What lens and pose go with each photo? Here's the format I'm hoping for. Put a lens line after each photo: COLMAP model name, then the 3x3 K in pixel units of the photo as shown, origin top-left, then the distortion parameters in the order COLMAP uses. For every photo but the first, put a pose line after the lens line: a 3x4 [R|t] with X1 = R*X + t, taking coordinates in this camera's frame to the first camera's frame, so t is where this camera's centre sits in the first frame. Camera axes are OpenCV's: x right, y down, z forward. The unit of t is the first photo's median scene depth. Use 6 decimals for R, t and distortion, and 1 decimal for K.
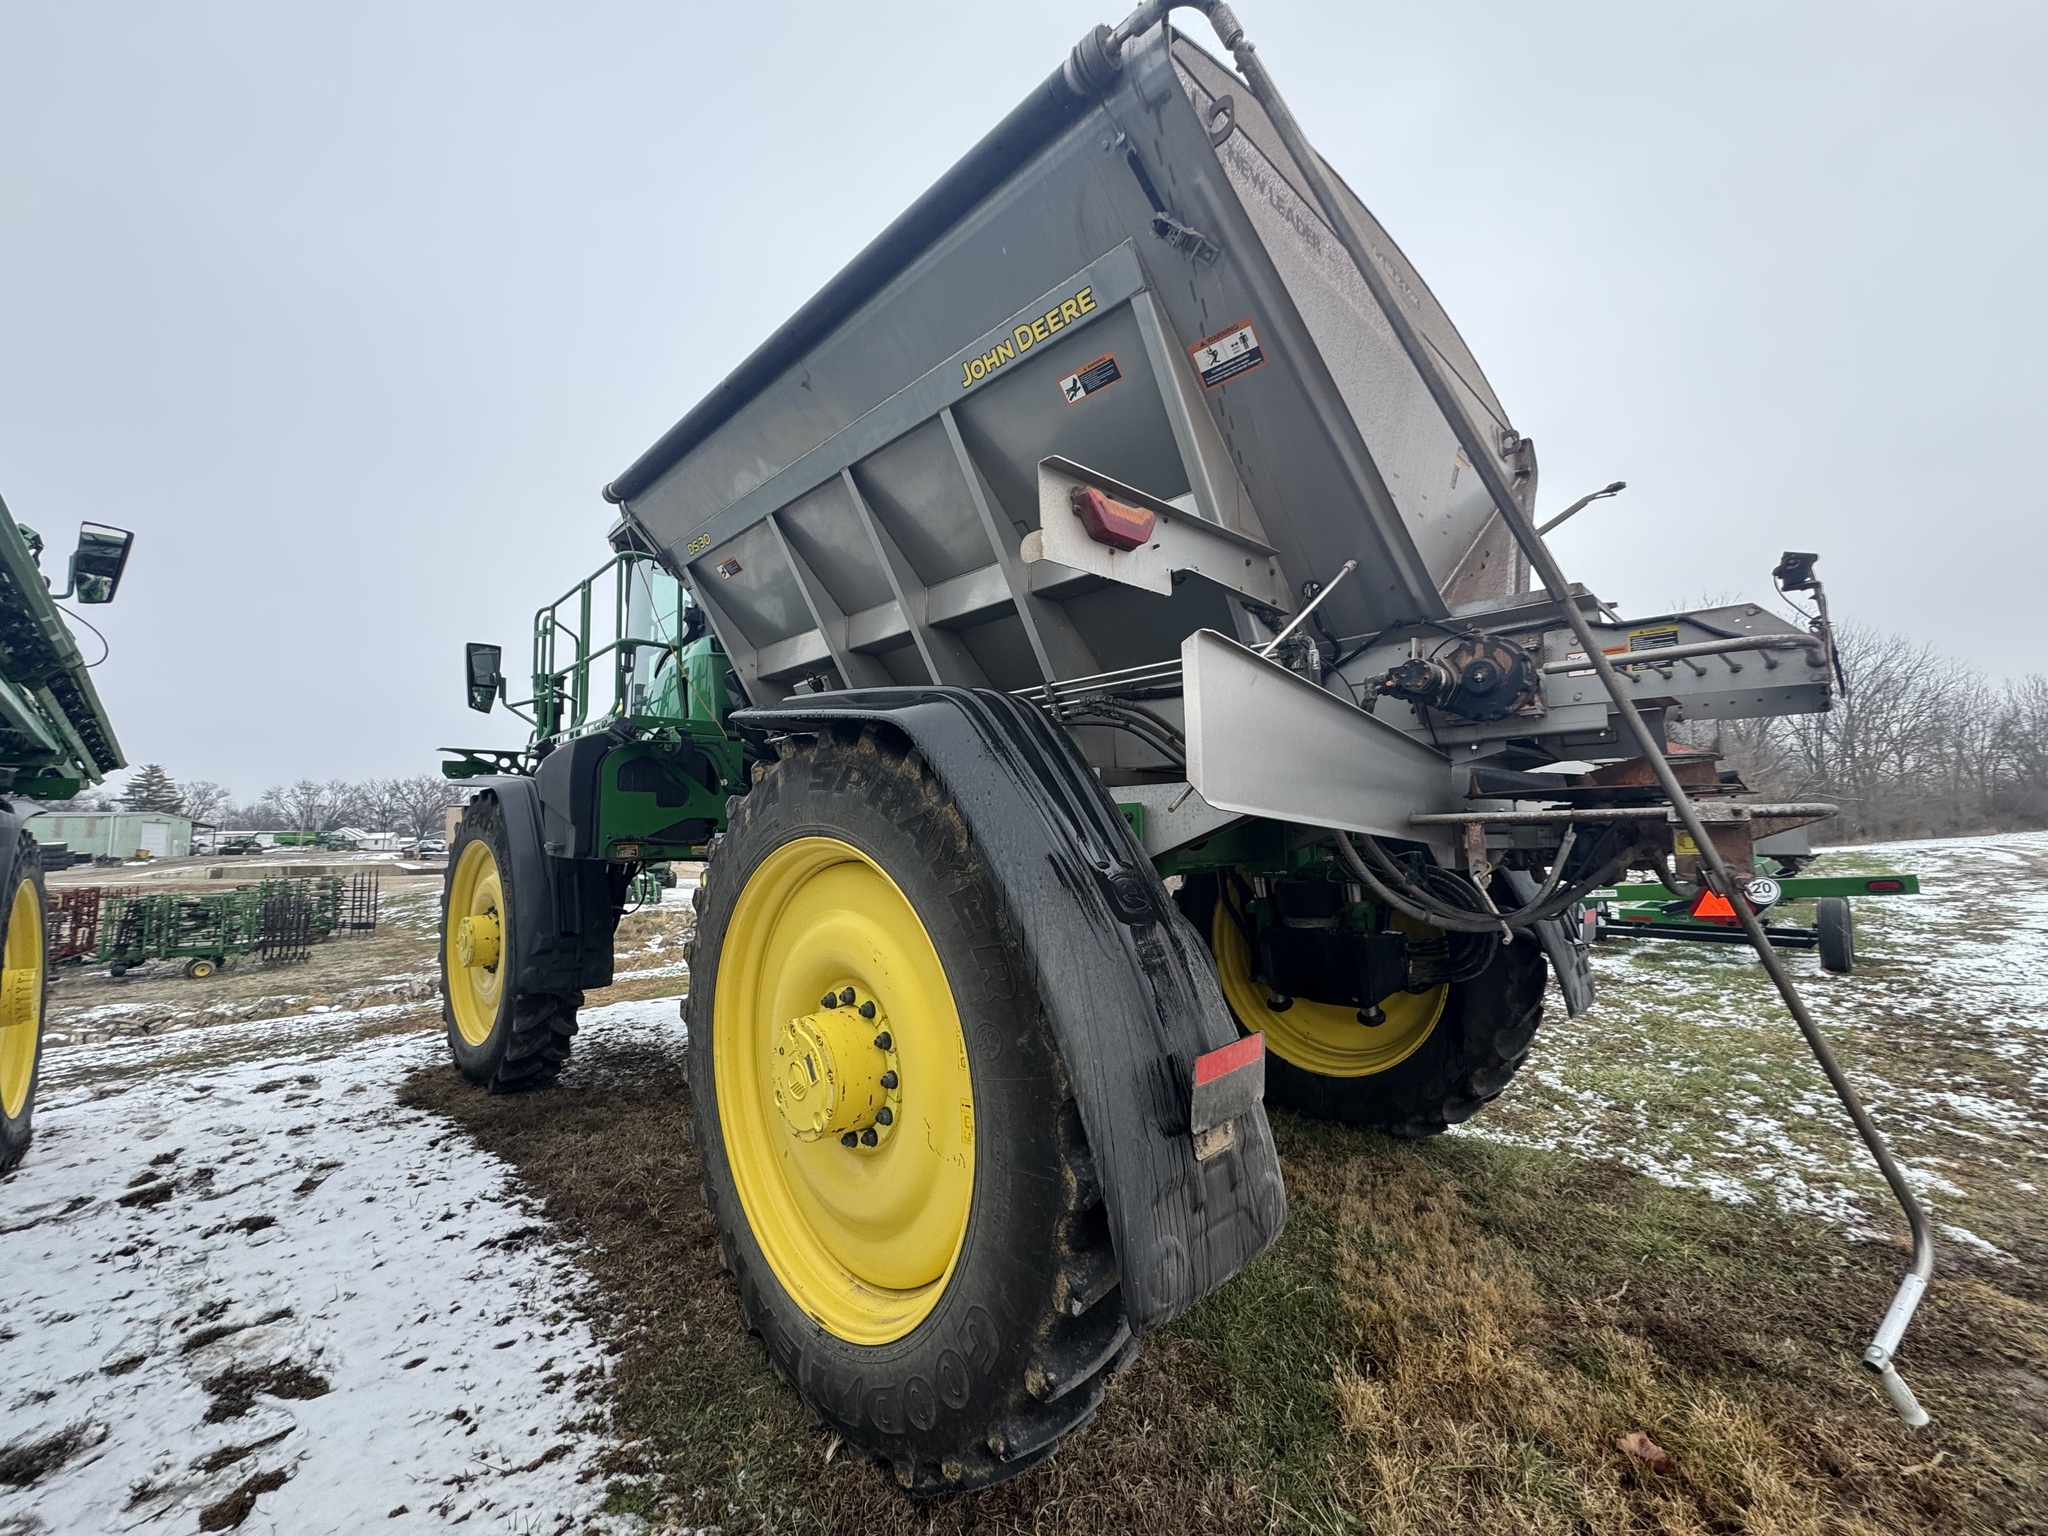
lens RADIAL K [[811.0, 0, 1019.4], [0, 811.0, 762.9], [0, 0, 1]] dist [-0.004183, 0.001067]
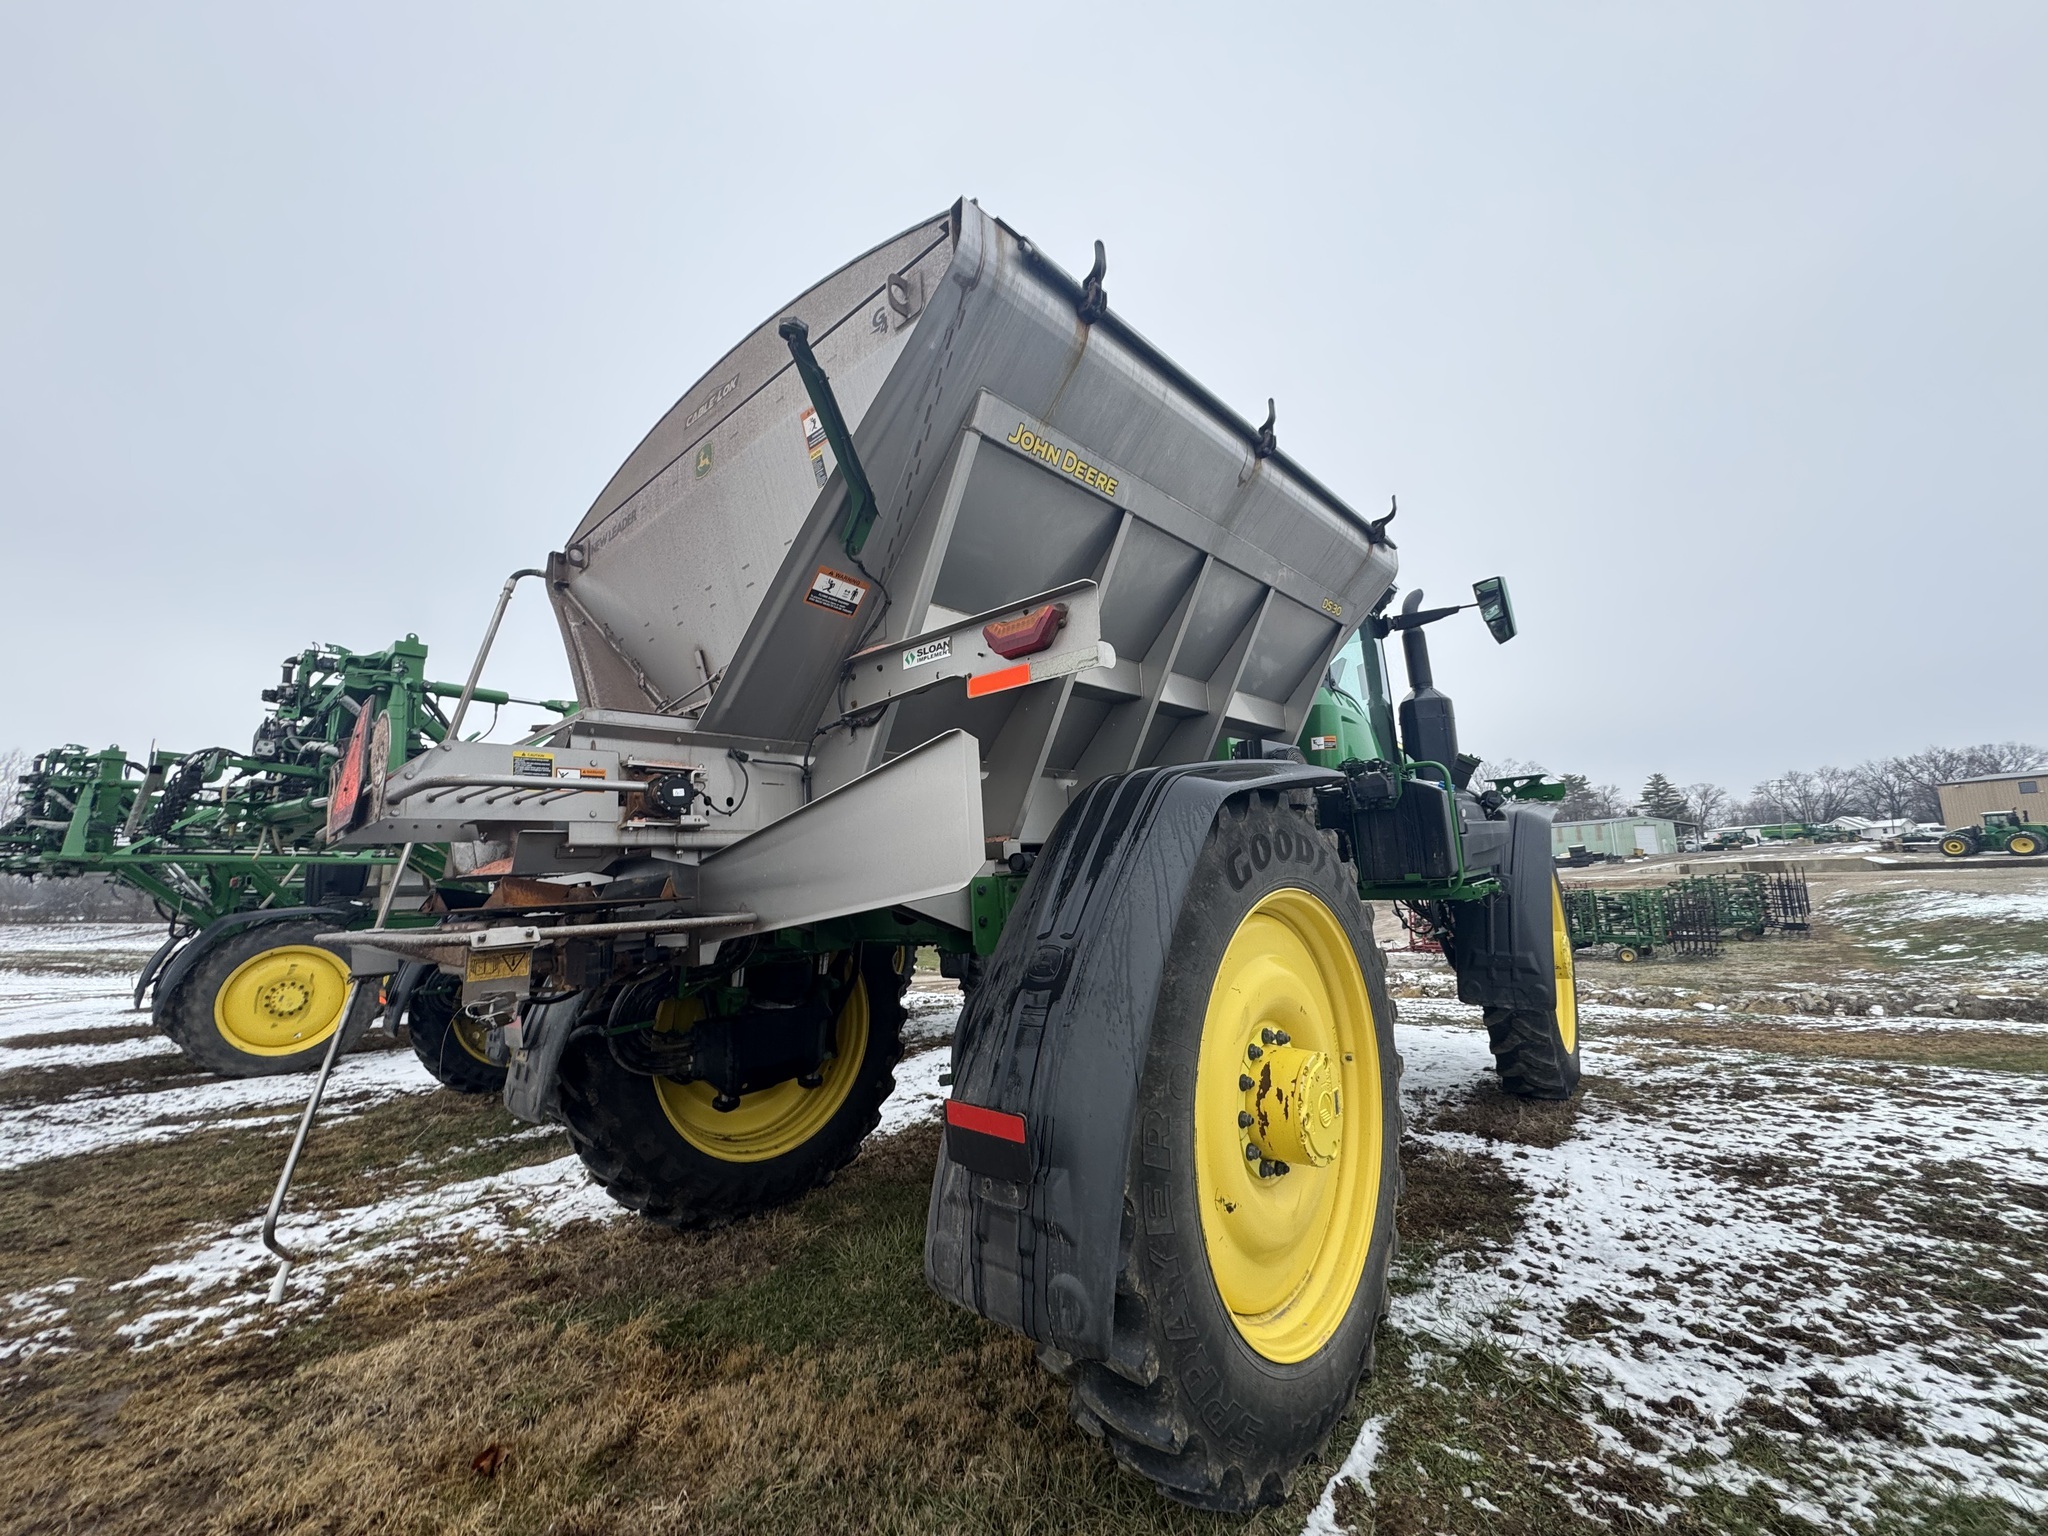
lens RADIAL K [[811.0, 0, 1031.7], [0, 811.0, 759.8], [0, 0, 1]] dist [-0.004183, 0.001067]
pose [[0.065332, -0.134588, -0.988746, 0.090579], [0.140748, 0.982199, -0.124397, 0.003439], [0.987887, -0.131037, 0.083112, 0.076001]]
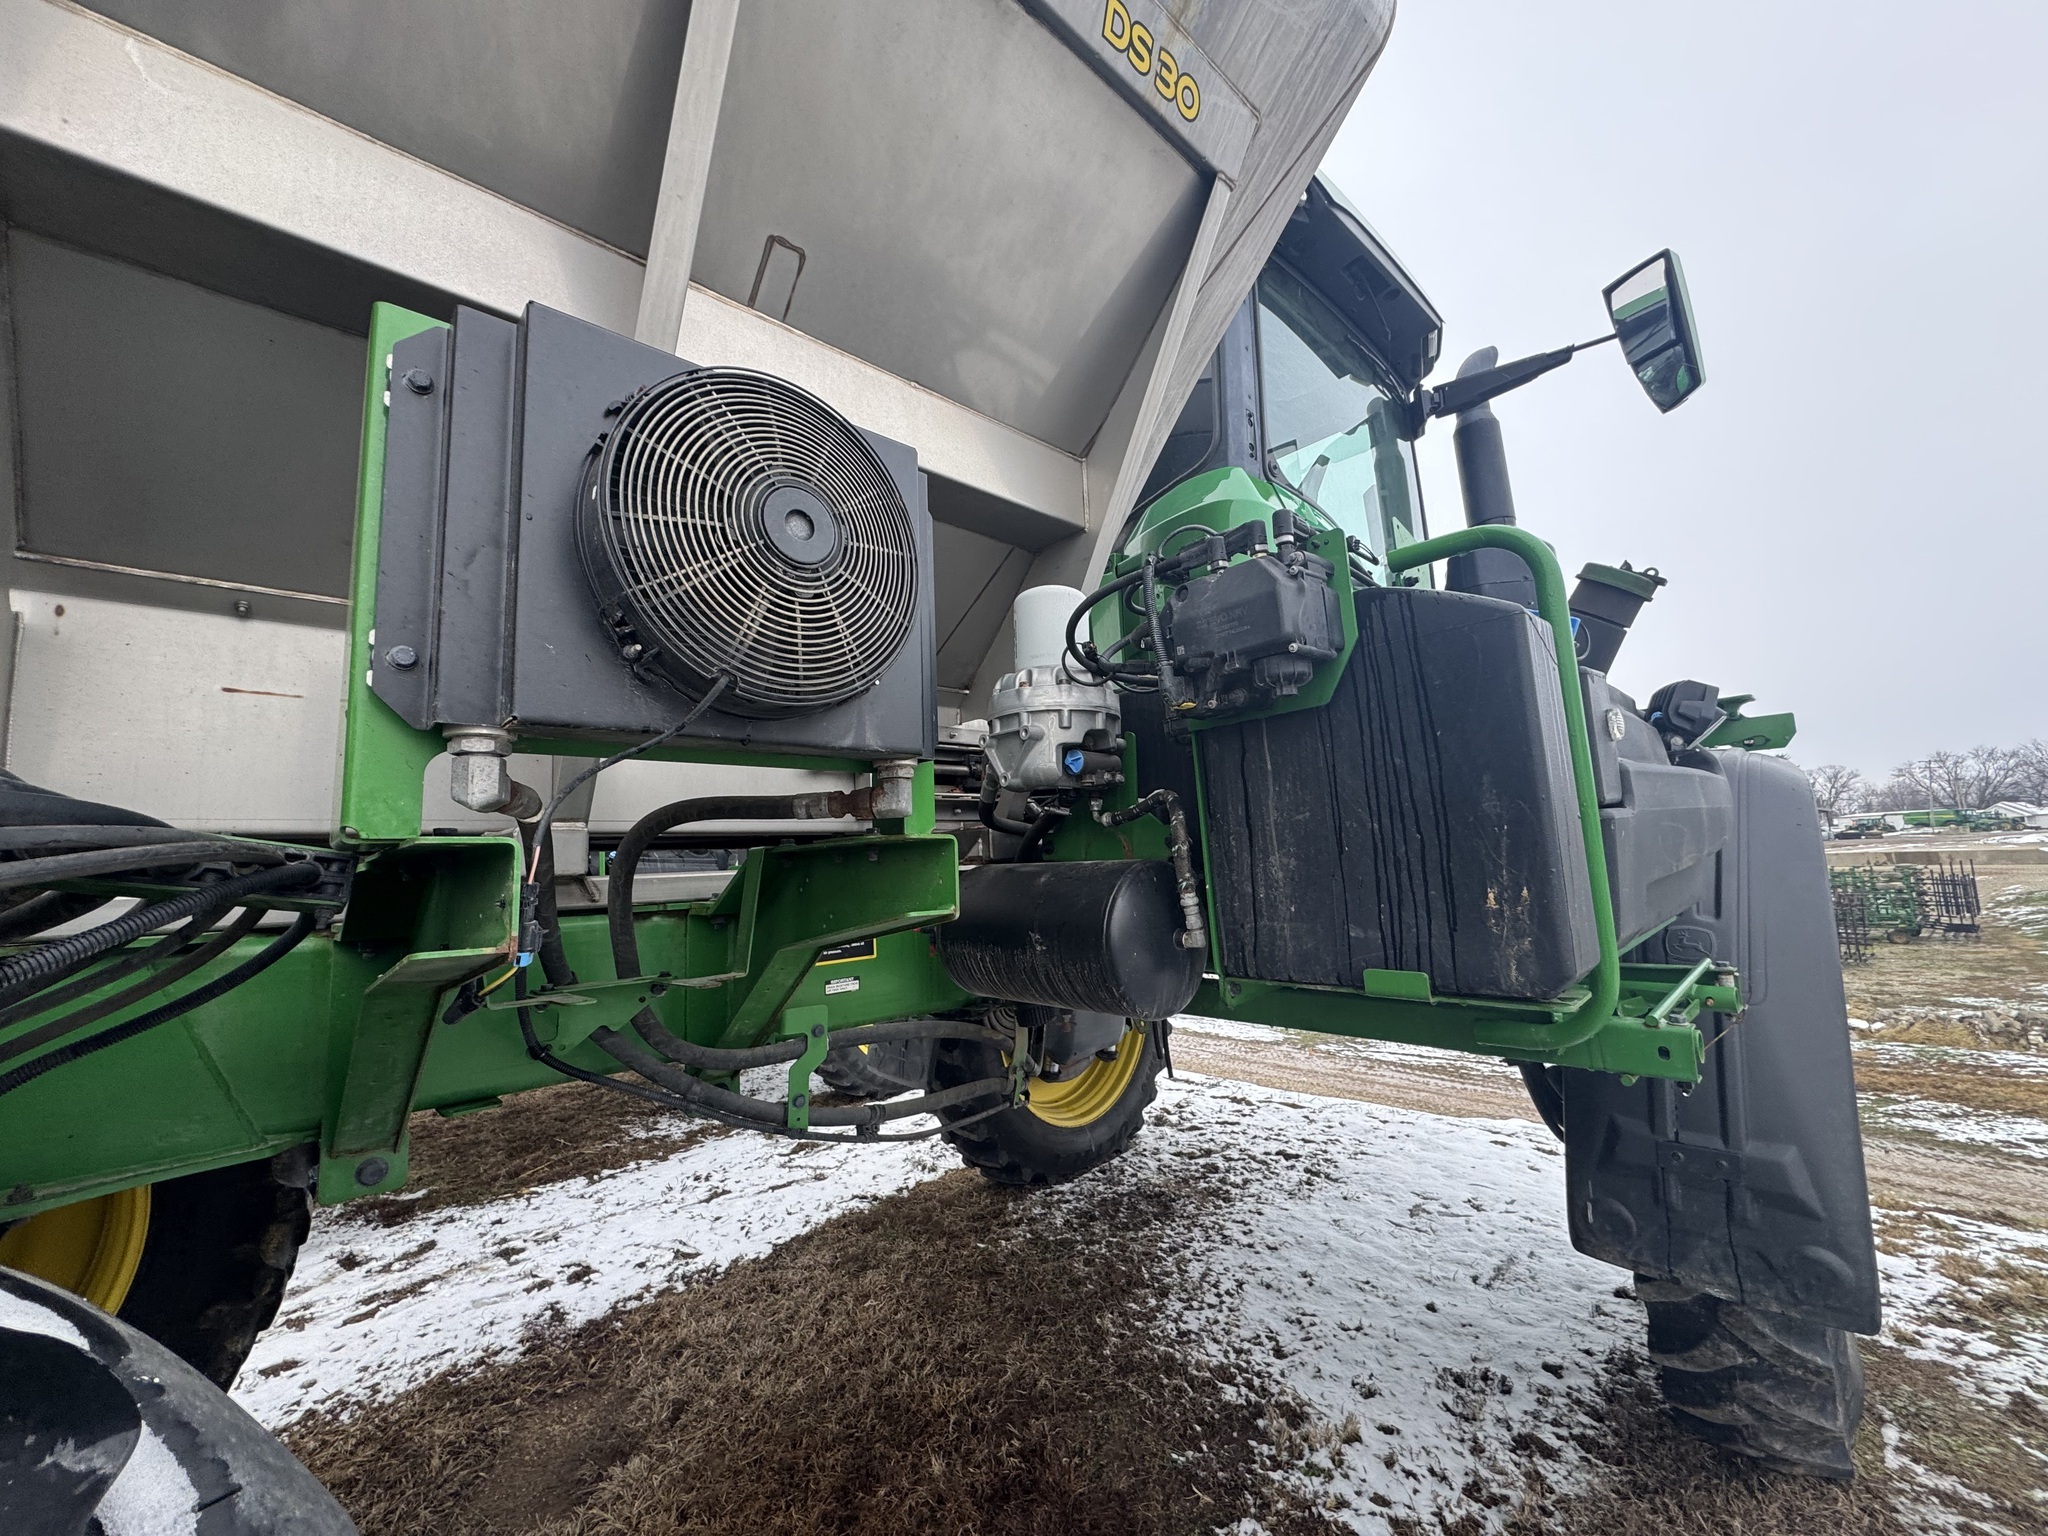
lens RADIAL K [[811.0, 0, 1034.7], [0, 811.0, 761.0], [0, 0, 1]] dist [-0.004183, 0.001067]
pose [[-0.018436, -0.112290, -0.993504, 0.030368], [0.132393, 0.984649, -0.113745, 0.006097], [0.991026, -0.133630, -0.003286, 0.111653]]
